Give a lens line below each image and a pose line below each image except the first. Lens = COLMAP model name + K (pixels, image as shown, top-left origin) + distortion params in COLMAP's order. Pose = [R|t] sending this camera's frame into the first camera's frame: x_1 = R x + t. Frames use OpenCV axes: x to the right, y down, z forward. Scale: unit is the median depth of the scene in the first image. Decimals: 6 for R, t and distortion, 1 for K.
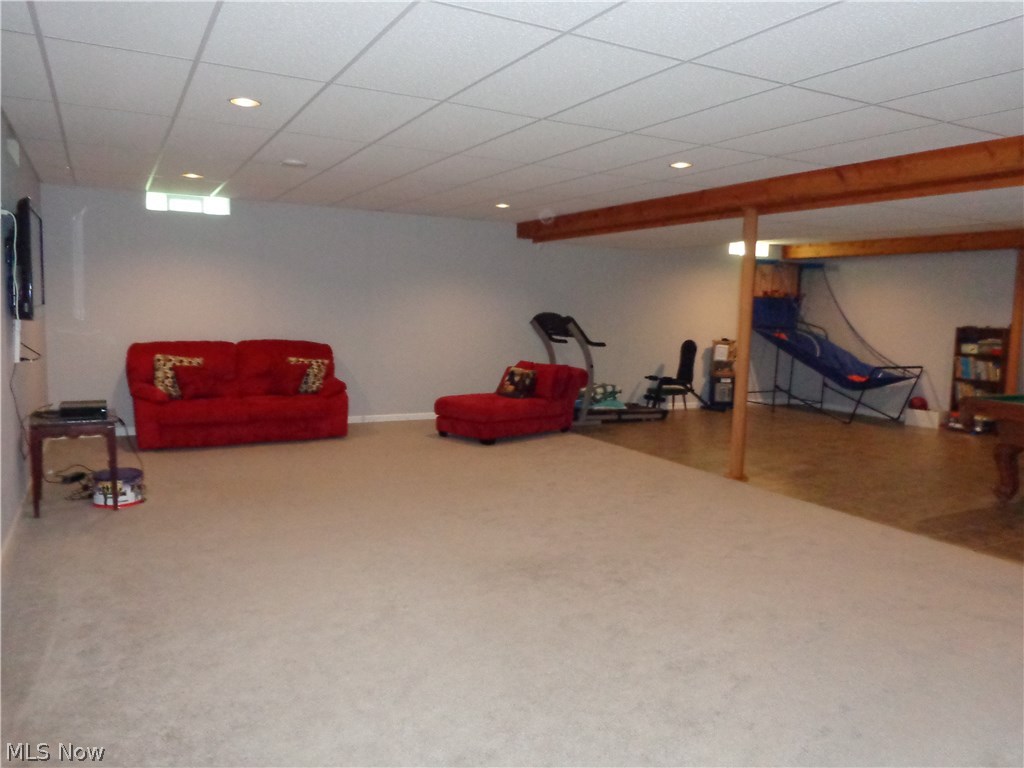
lens RADIAL K [[762.6, 0, 512.7], [0, 762.6, 377.4], [0, 0, 1]] dist [-0.003318, -0.006300]
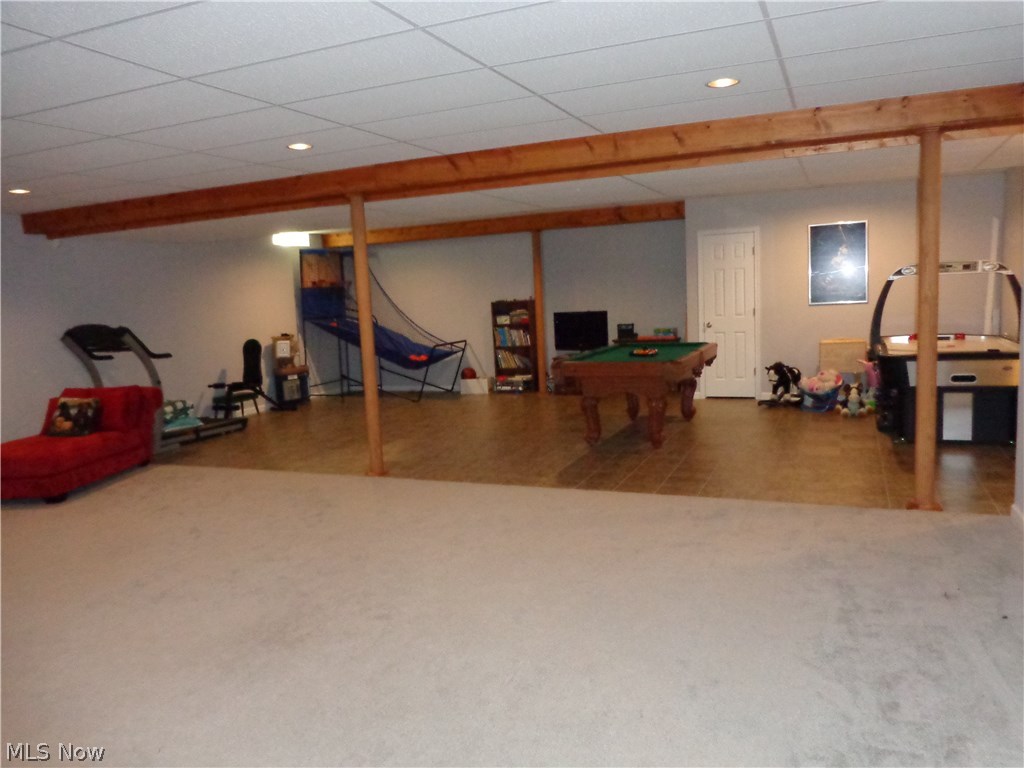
lens RADIAL K [[762.6, 0, 512.7], [0, 762.6, 391.8], [0, 0, 1]] dist [-0.003318, -0.006300]
pose [[0.780005, -0.150493, 0.607407, -0.099916], [0.131260, 0.988405, 0.076332, -0.016438], [-0.611852, 0.020189, 0.790715, 0.082234]]
